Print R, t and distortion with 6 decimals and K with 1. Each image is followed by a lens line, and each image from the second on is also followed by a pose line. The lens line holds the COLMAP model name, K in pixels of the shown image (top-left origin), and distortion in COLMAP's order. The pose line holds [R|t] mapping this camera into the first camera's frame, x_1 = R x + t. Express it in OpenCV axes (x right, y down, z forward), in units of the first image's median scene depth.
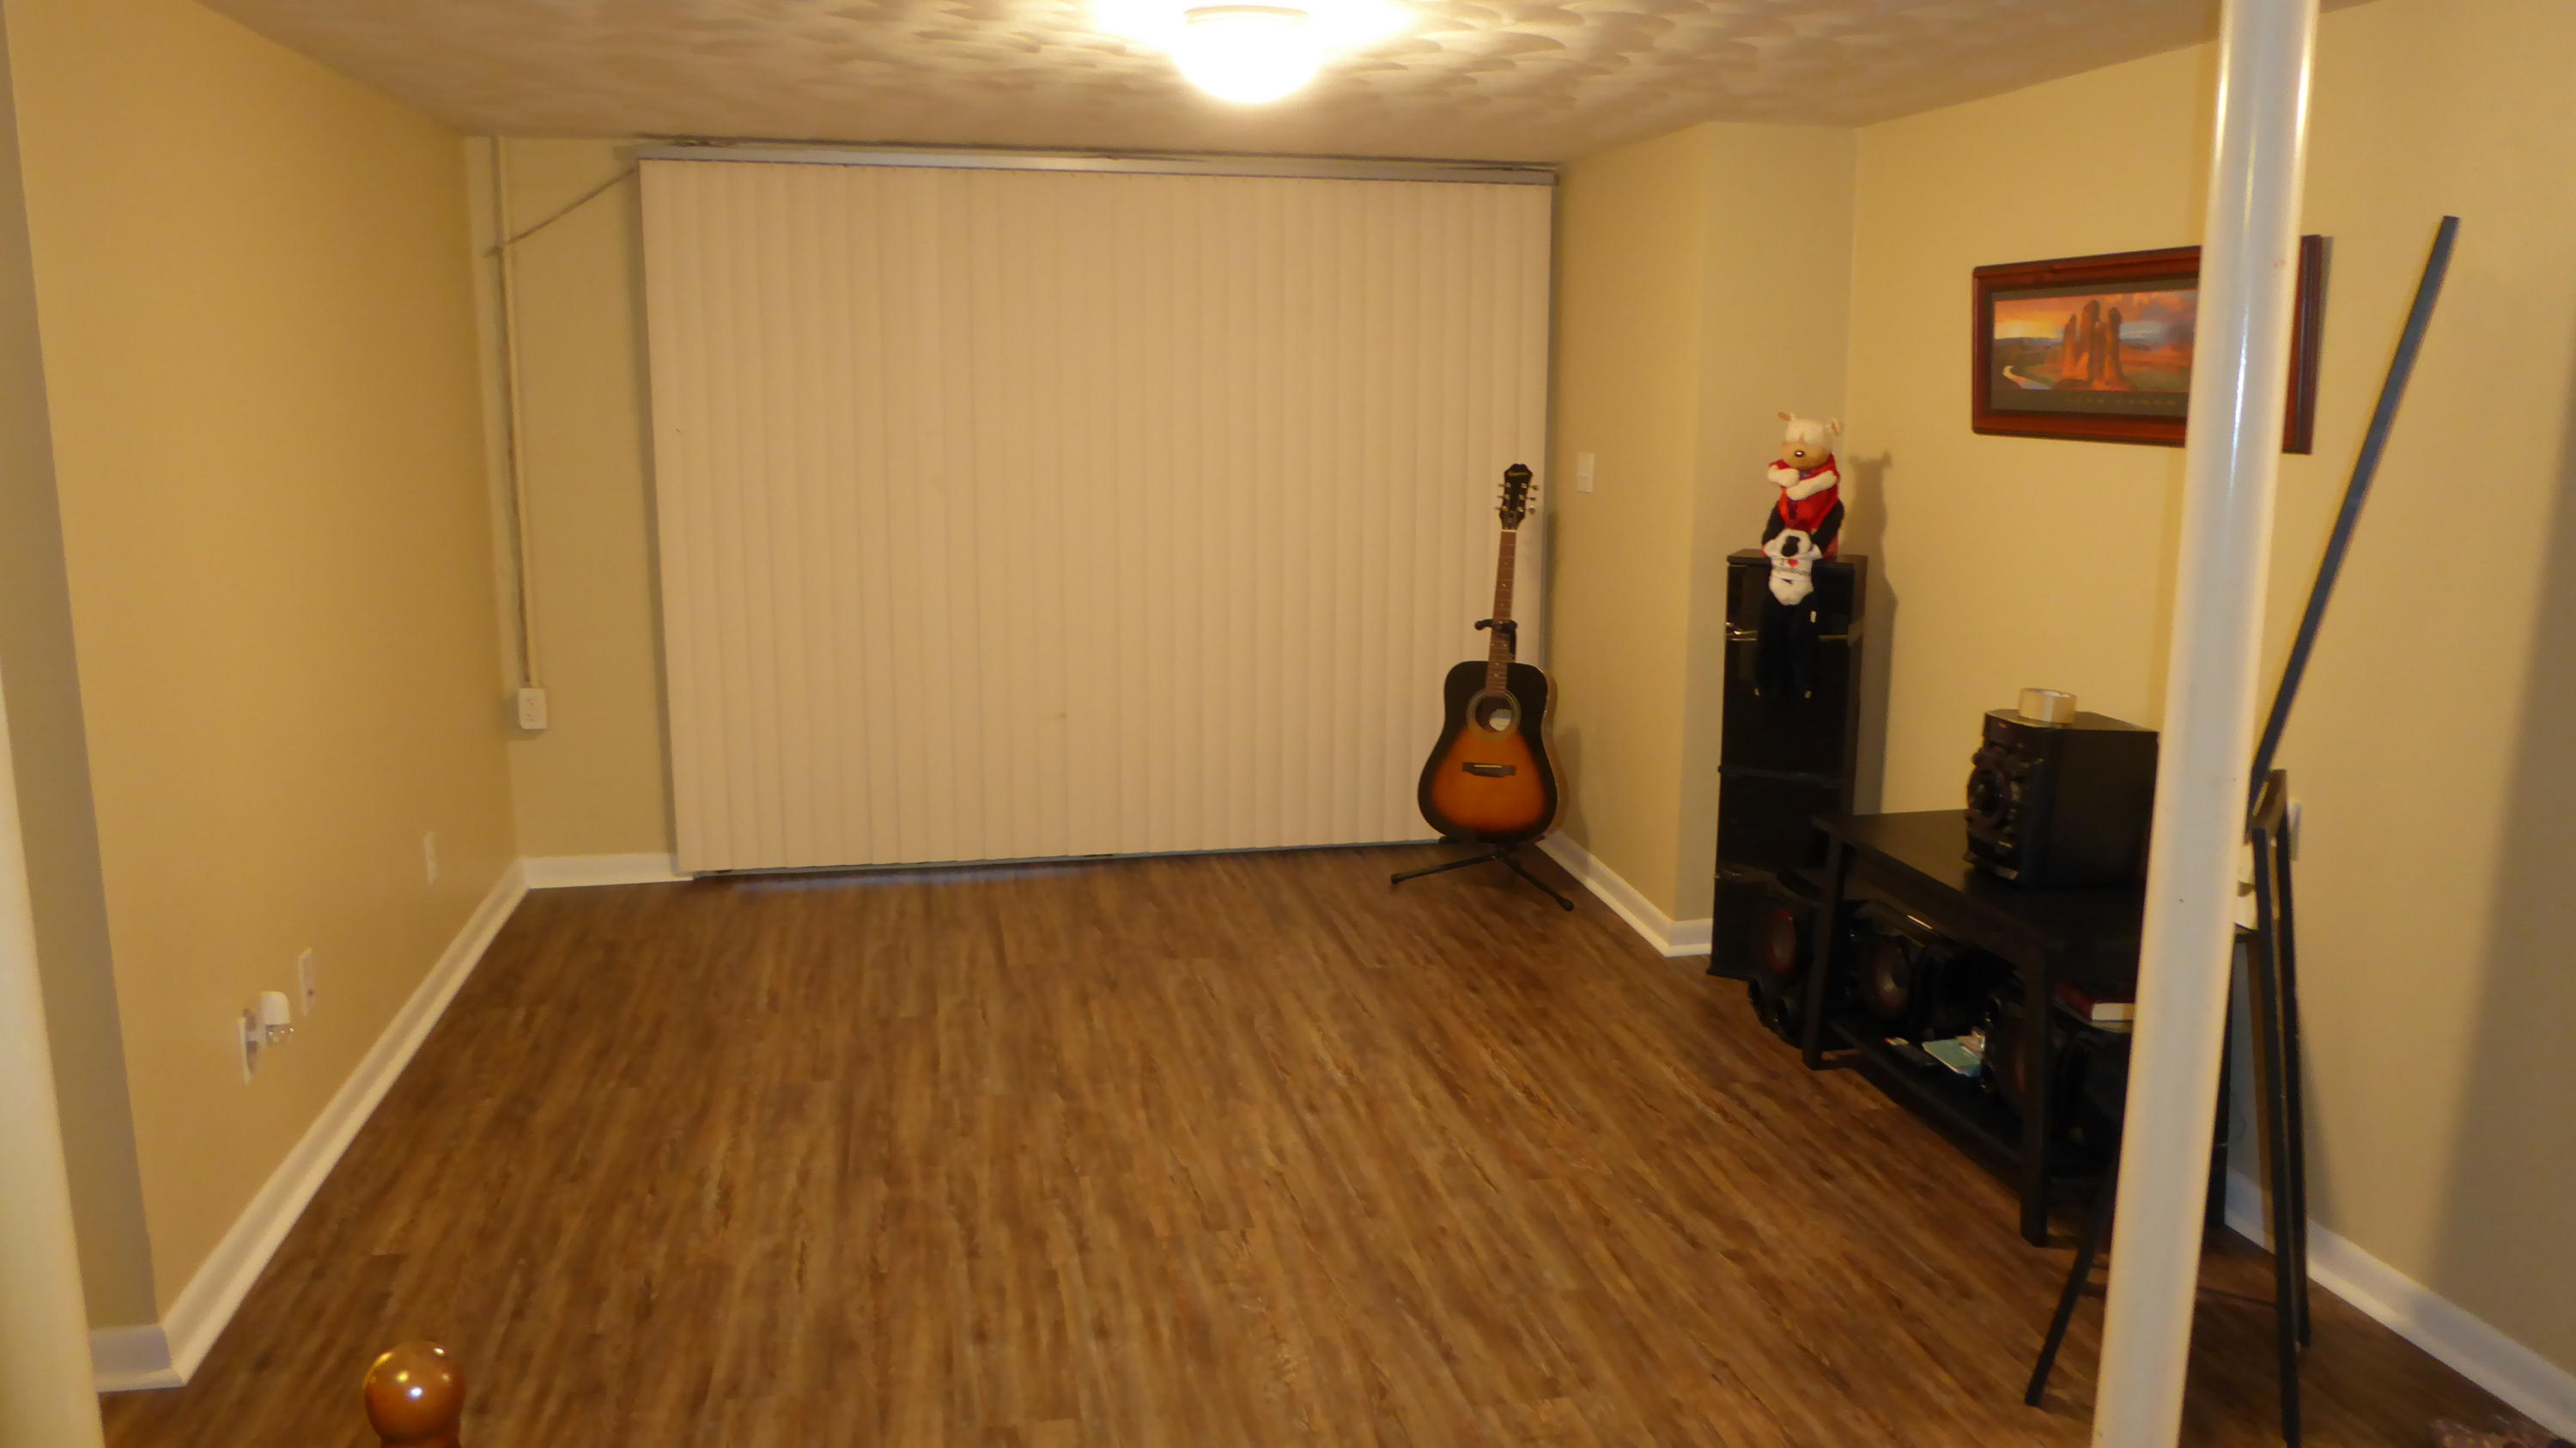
lens RADIAL K [[1838.4, 0, 1283.3], [0, 1838.4, 722.6], [0, 0, 1]] dist [-0.034083, 0.013145]
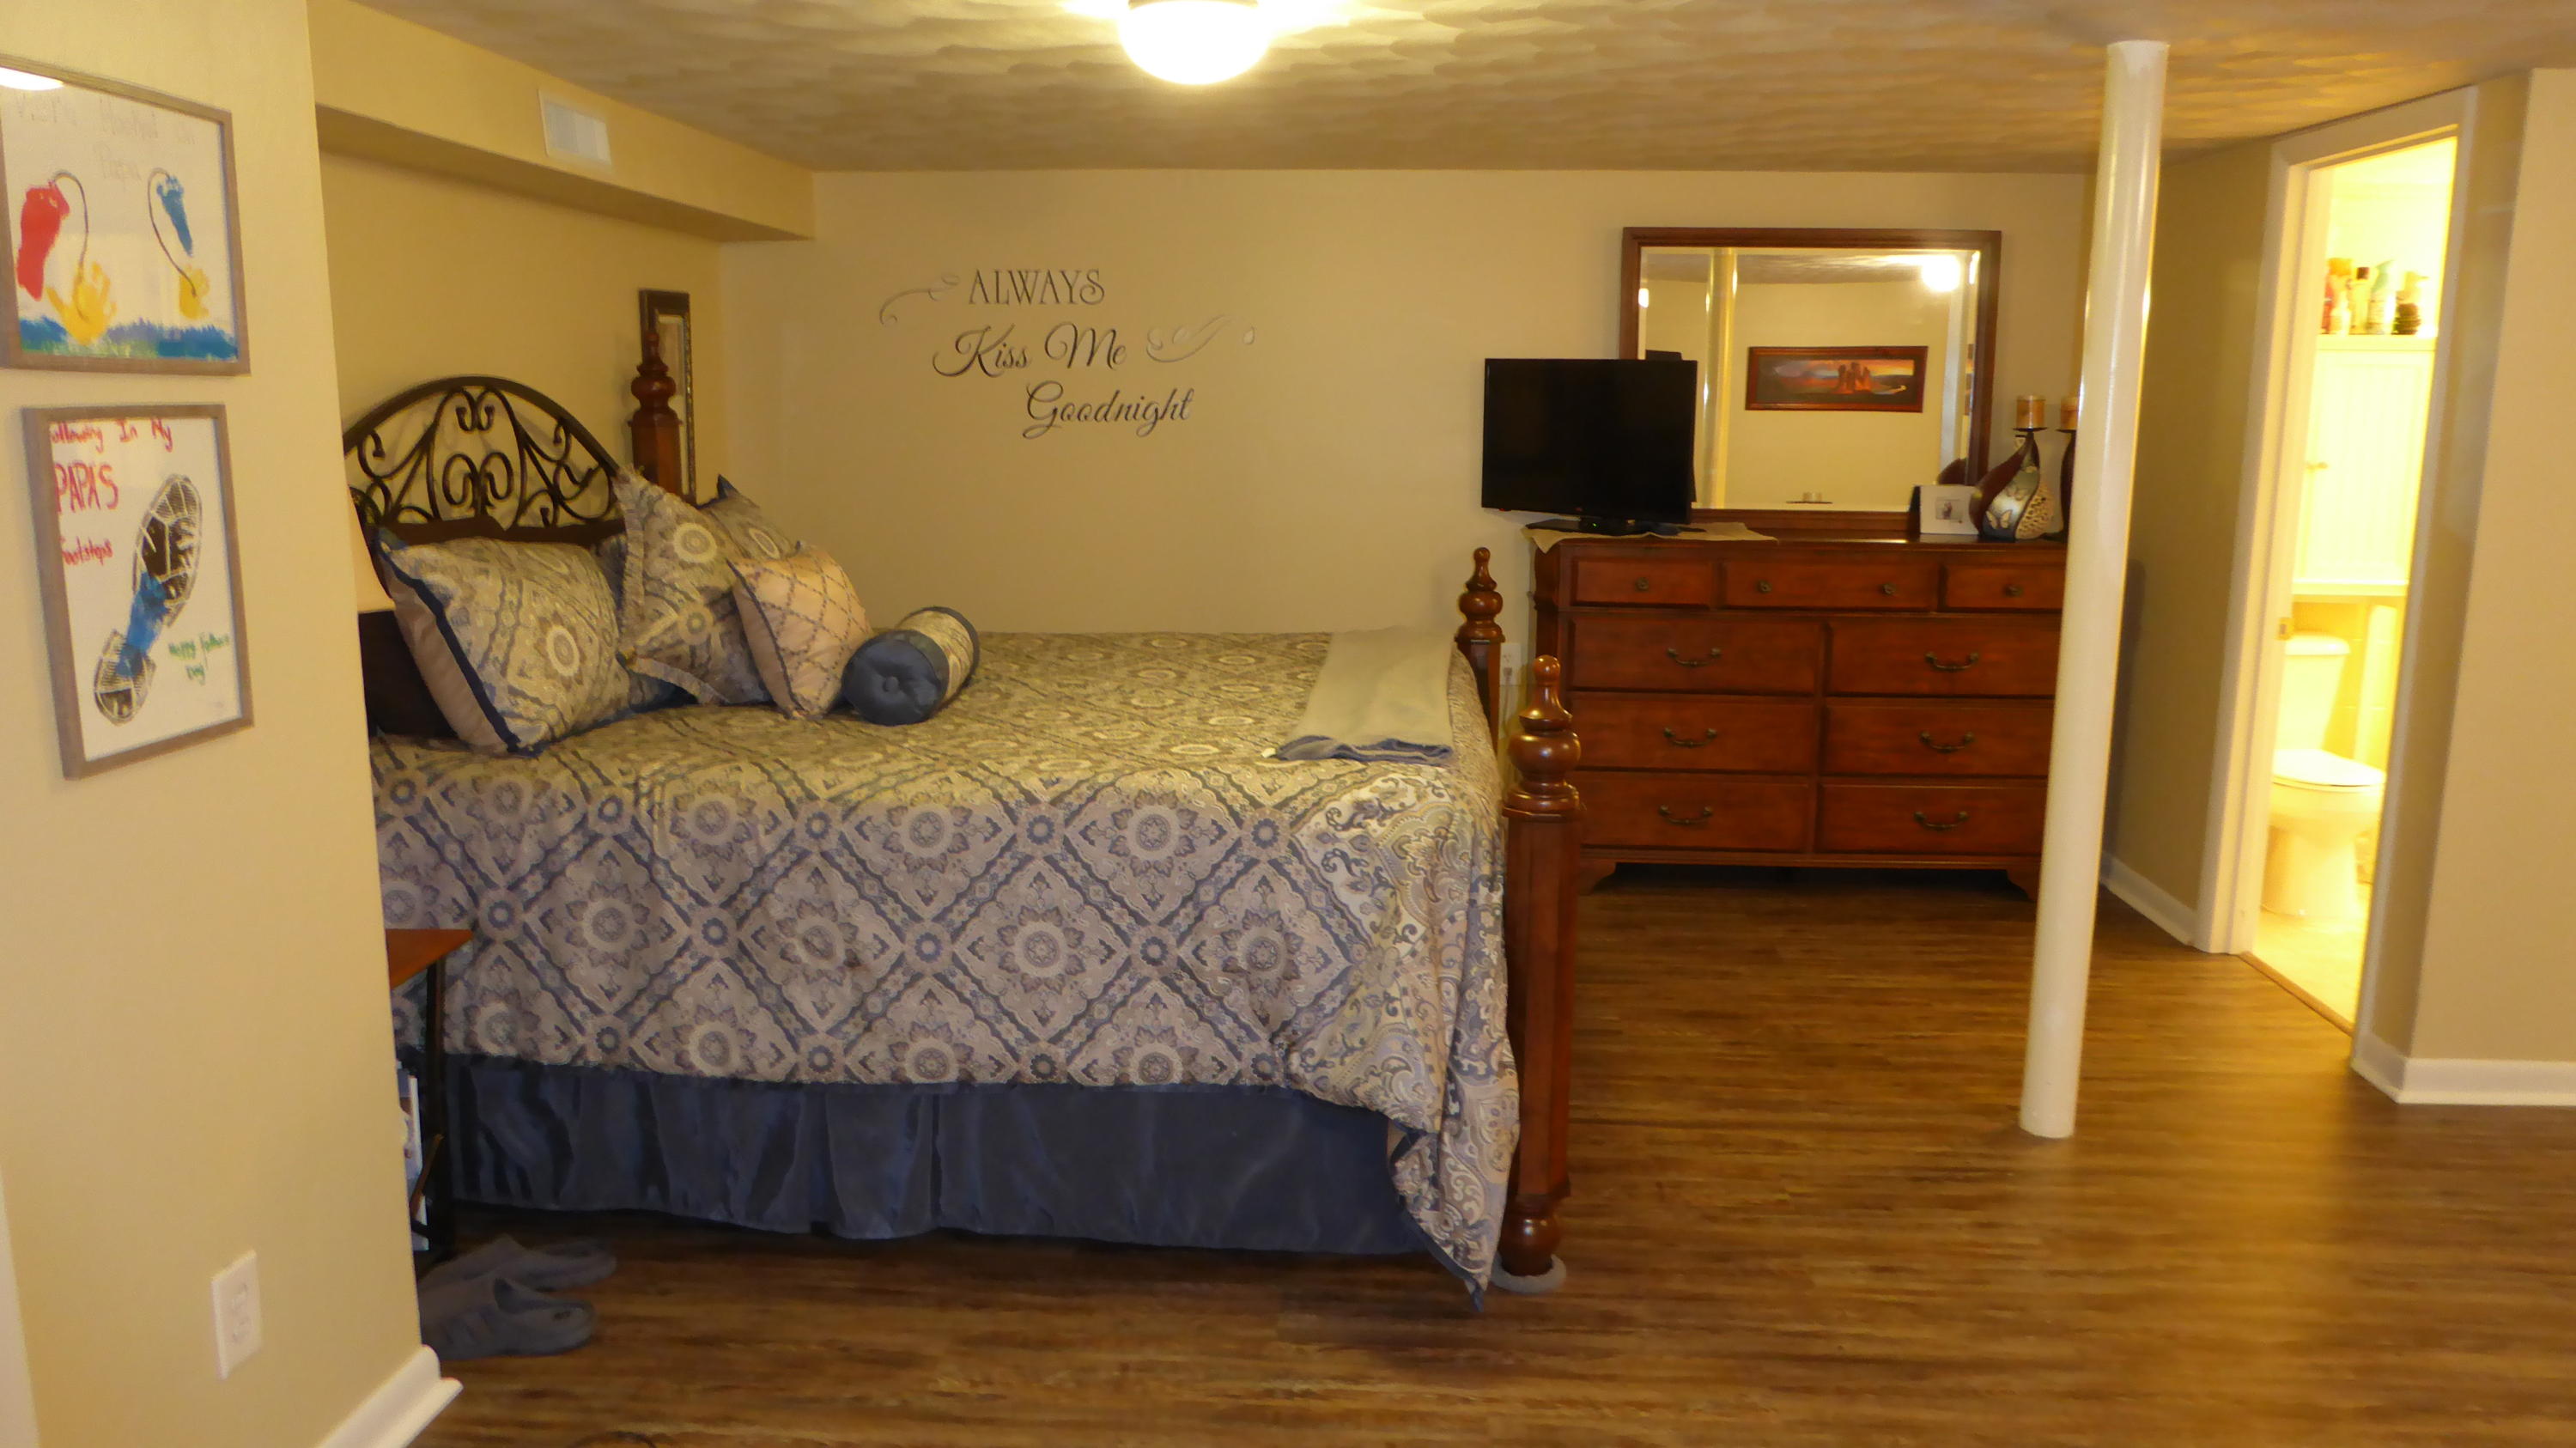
lens RADIAL K [[1838.4, 0, 1279.7], [0, 1838.4, 724.9], [0, 0, 1]] dist [-0.034083, 0.013145]
pose [[-0.254567, 0.172315, -0.951579, 0.690295], [-0.198965, 0.953613, 0.225910, -0.047579], [0.946366, 0.246840, -0.208473, 0.298089]]
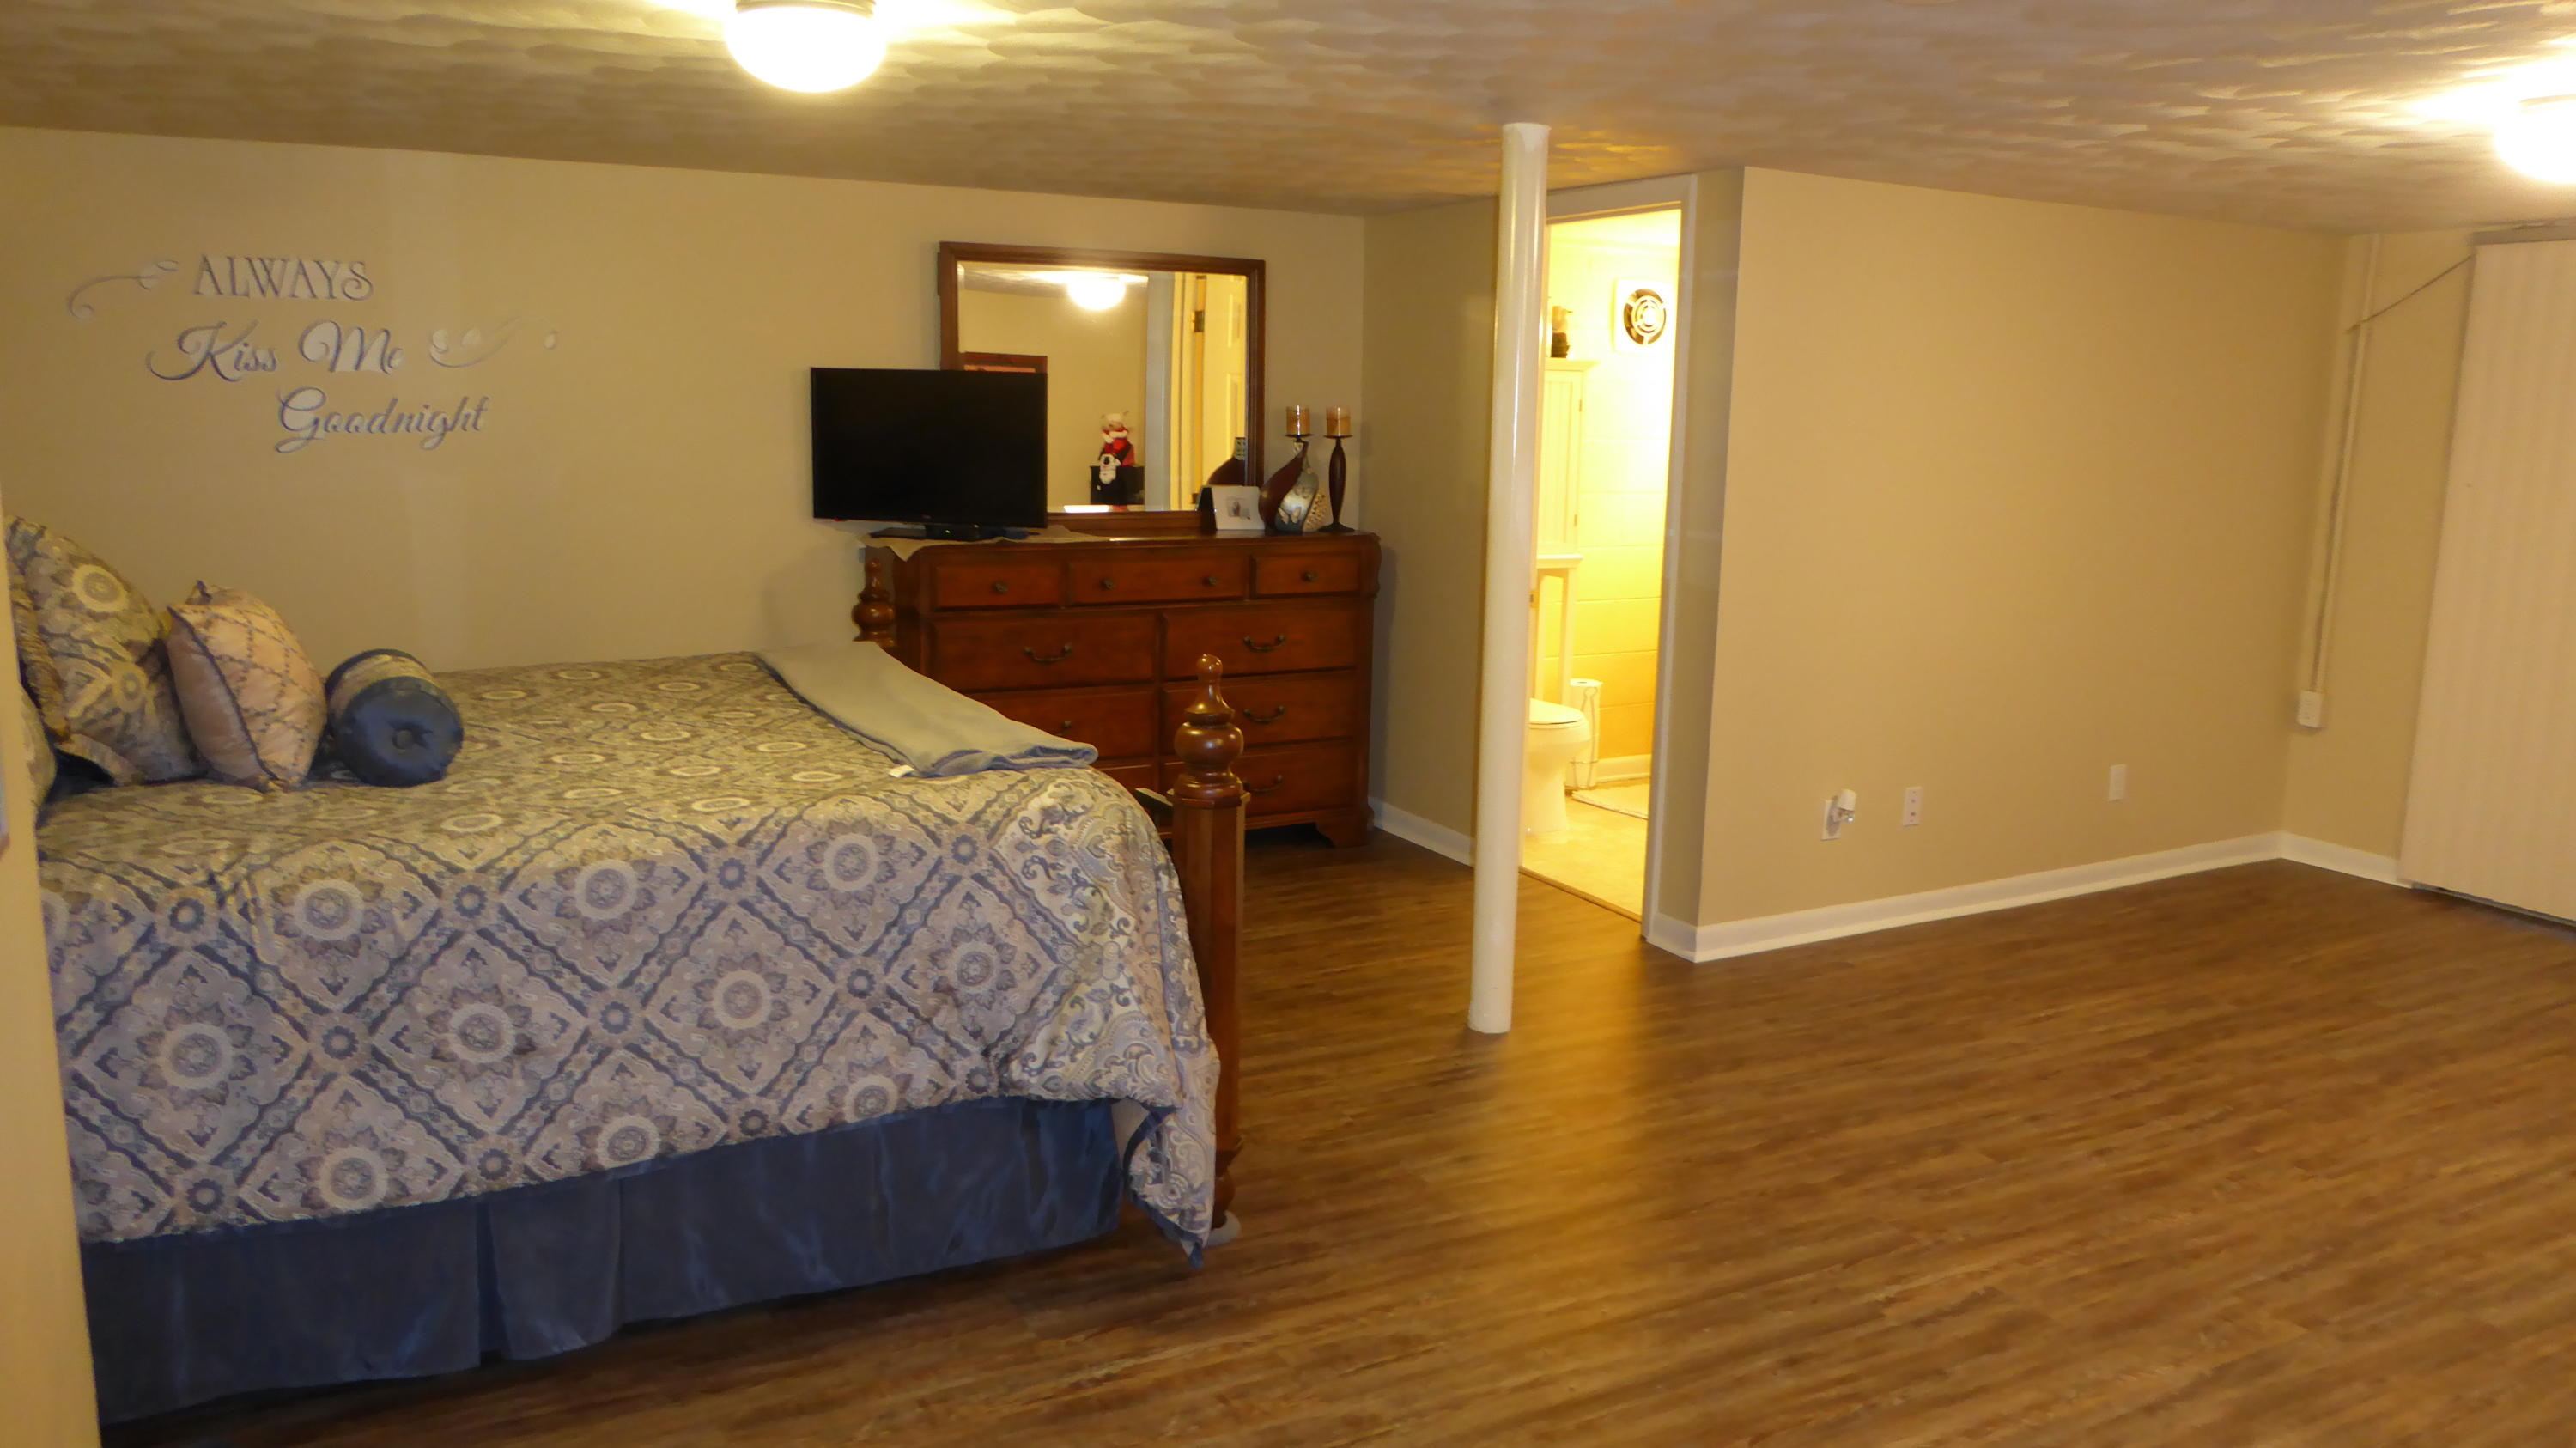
lens RADIAL K [[1838.4, 0, 1288.0], [0, 1838.4, 731.5], [0, 0, 1]] dist [-0.034083, 0.013145]
pose [[0.286871, 0.174256, -0.941987, 0.727871], [-0.206013, 0.971532, 0.116982, 0.007532], [0.935555, 0.160503, 0.314603, 0.002043]]
